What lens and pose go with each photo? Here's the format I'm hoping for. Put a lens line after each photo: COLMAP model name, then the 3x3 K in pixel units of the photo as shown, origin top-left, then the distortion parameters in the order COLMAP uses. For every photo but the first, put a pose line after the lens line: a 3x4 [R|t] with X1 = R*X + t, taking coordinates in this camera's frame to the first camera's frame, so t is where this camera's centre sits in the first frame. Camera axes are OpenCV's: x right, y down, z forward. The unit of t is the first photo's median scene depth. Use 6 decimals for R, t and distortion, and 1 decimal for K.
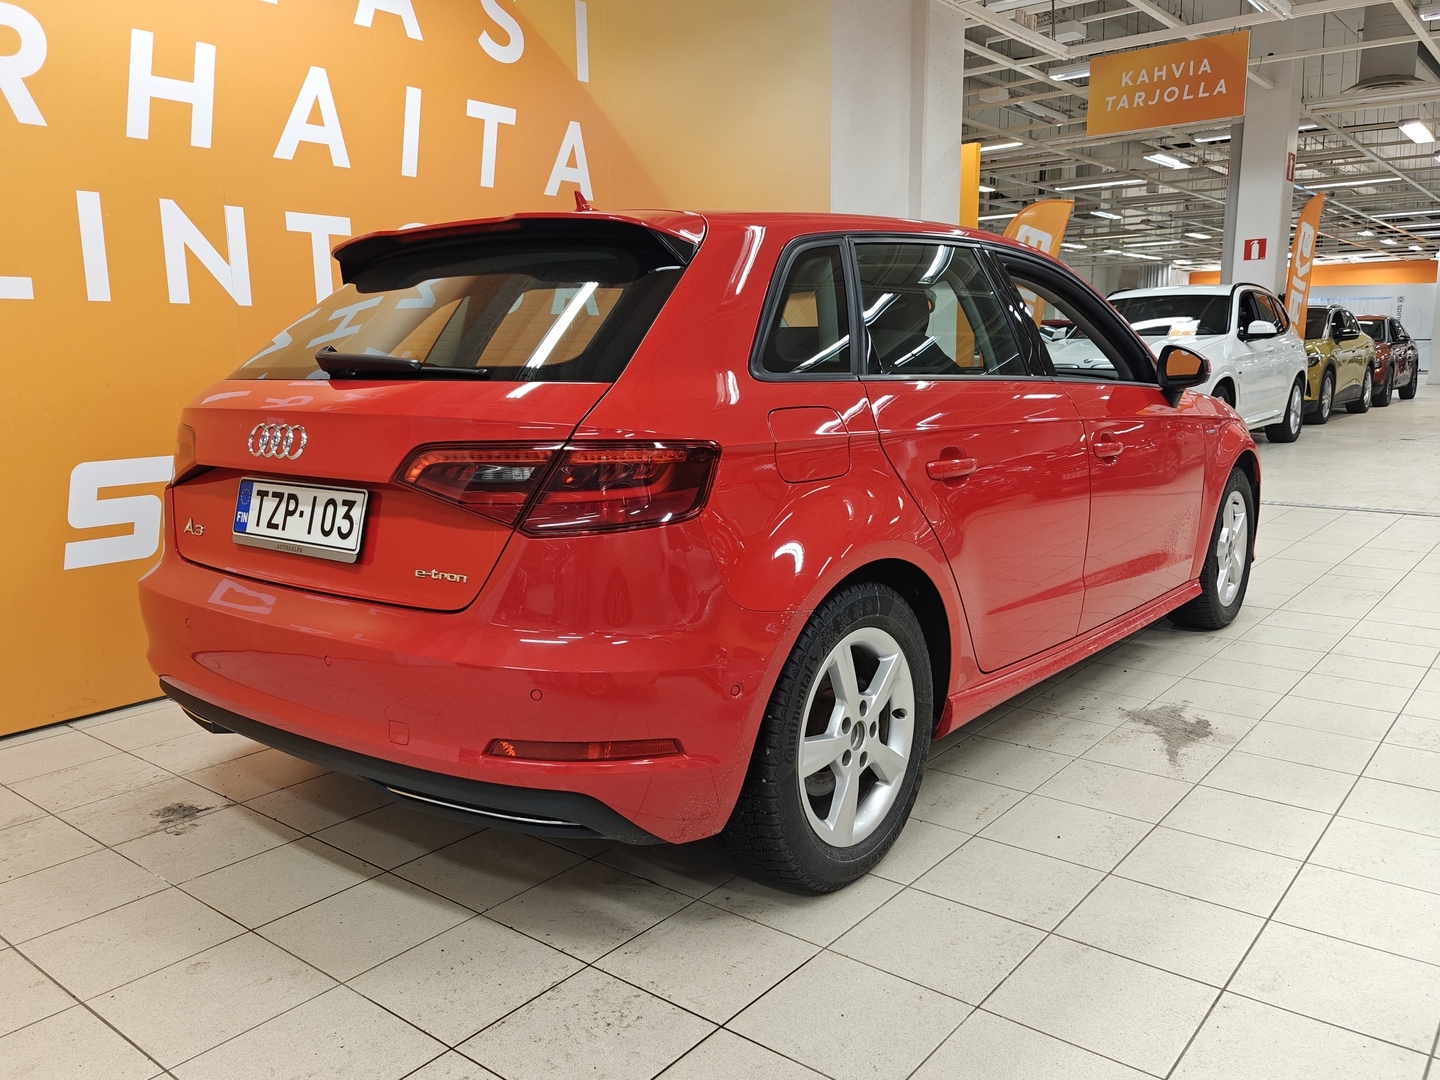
lens RADIAL K [[1109.3, 0, 719.3], [0, 1109.3, 562.2], [0, 0, 1]] dist [-0.001976, -0.000807]
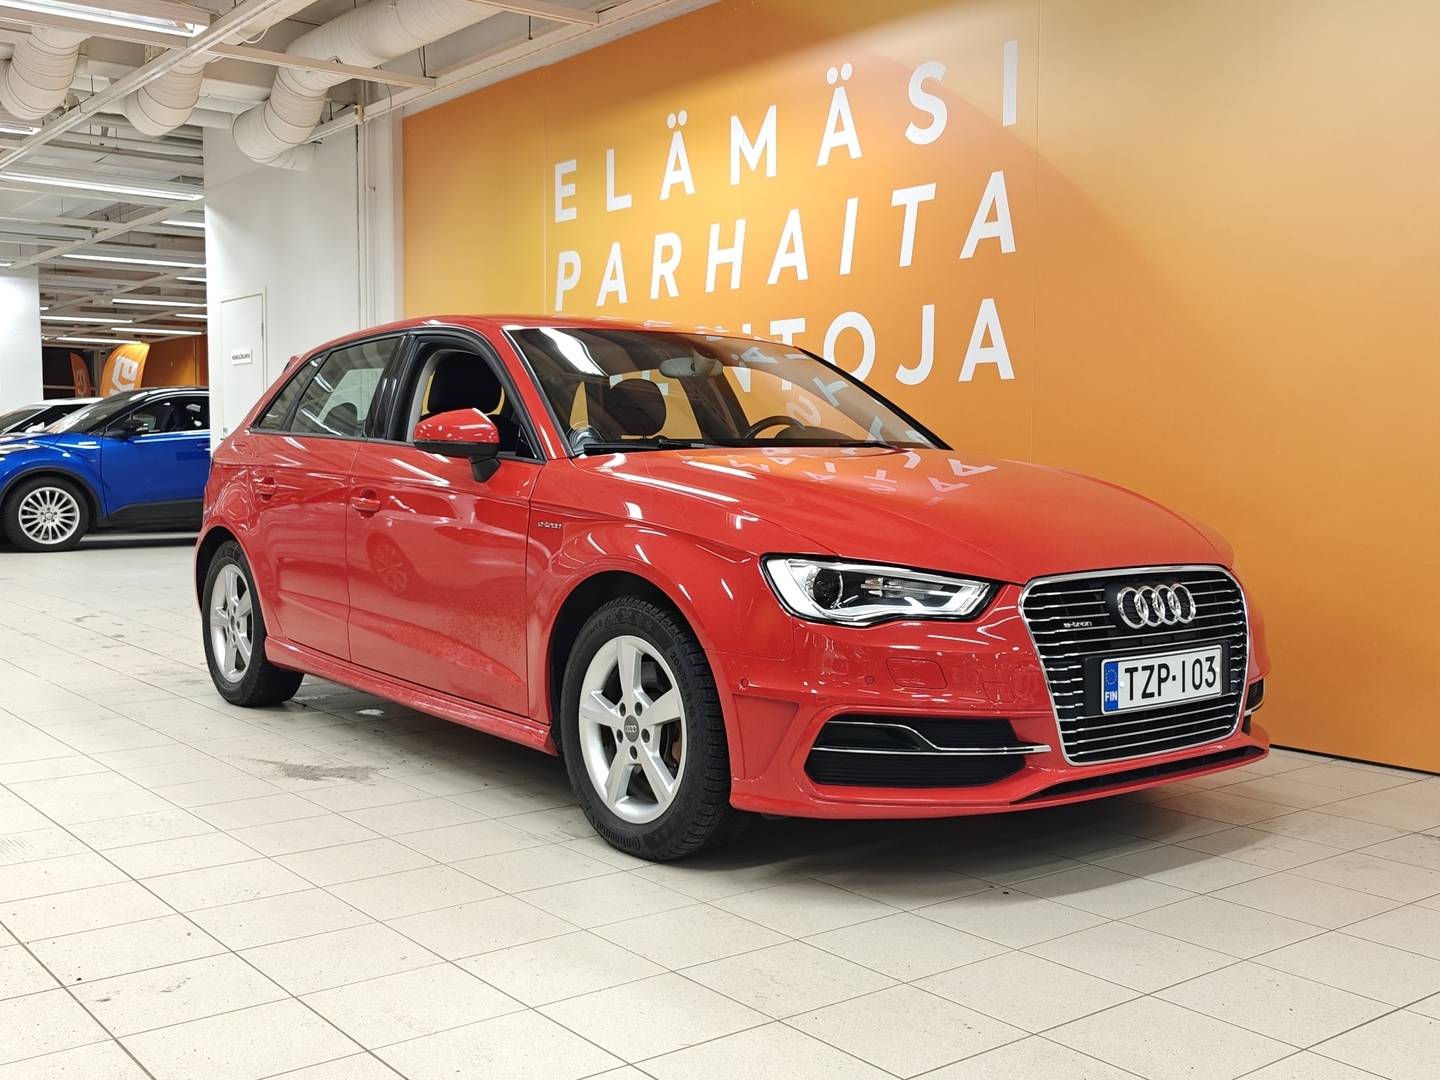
lens RADIAL K [[1506.9, 0, 720.0], [0, 1506.9, 540.0], [0, 0, 1]] dist [0.140963, -0.802785]
pose [[-0.231648, 0.071793, -0.970147, 1.511408], [-0.176700, 0.977578, 0.114535, -0.263977], [0.956617, 0.197957, -0.213768, 1.445136]]
